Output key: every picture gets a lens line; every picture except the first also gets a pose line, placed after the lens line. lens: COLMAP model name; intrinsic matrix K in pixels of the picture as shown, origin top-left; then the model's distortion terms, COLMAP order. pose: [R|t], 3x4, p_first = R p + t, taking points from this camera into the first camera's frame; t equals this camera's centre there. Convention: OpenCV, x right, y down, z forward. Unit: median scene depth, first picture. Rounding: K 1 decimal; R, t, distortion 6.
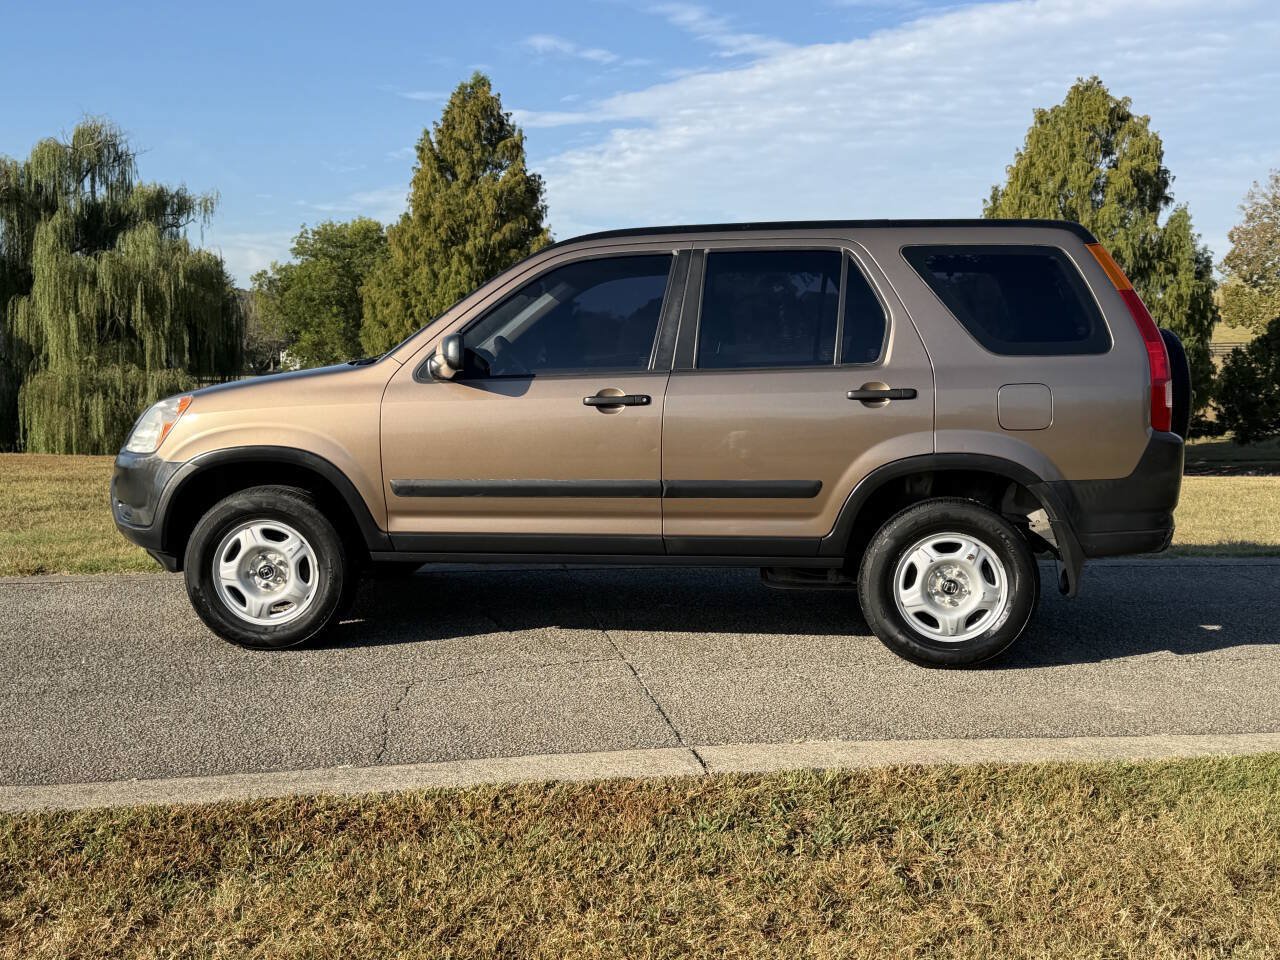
lens RADIAL K [[1353.0, 0, 644.6], [0, 1353.0, 490.0], [0, 0, 1]] dist [0.074913, 0.000000]
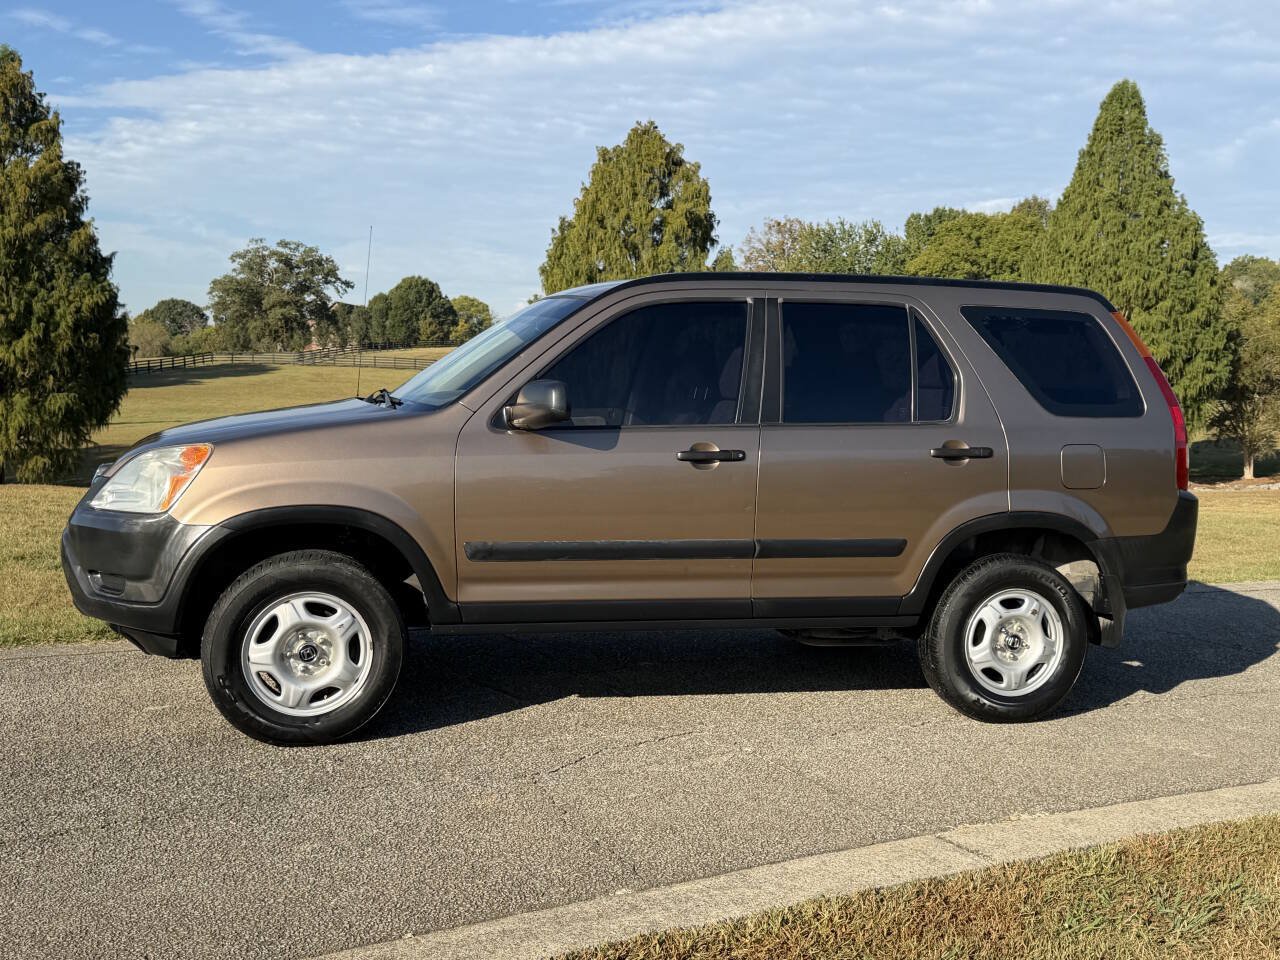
lens RADIAL K [[1353.0, 0, 636.5], [0, 1353.0, 472.5], [0, 0, 1]] dist [0.074913, 0.000000]
pose [[0.938287, 0.004314, 0.345832, -0.379497], [0.003656, 0.999743, -0.022388, -0.032456], [-0.345839, 0.022271, 0.938029, 0.132262]]
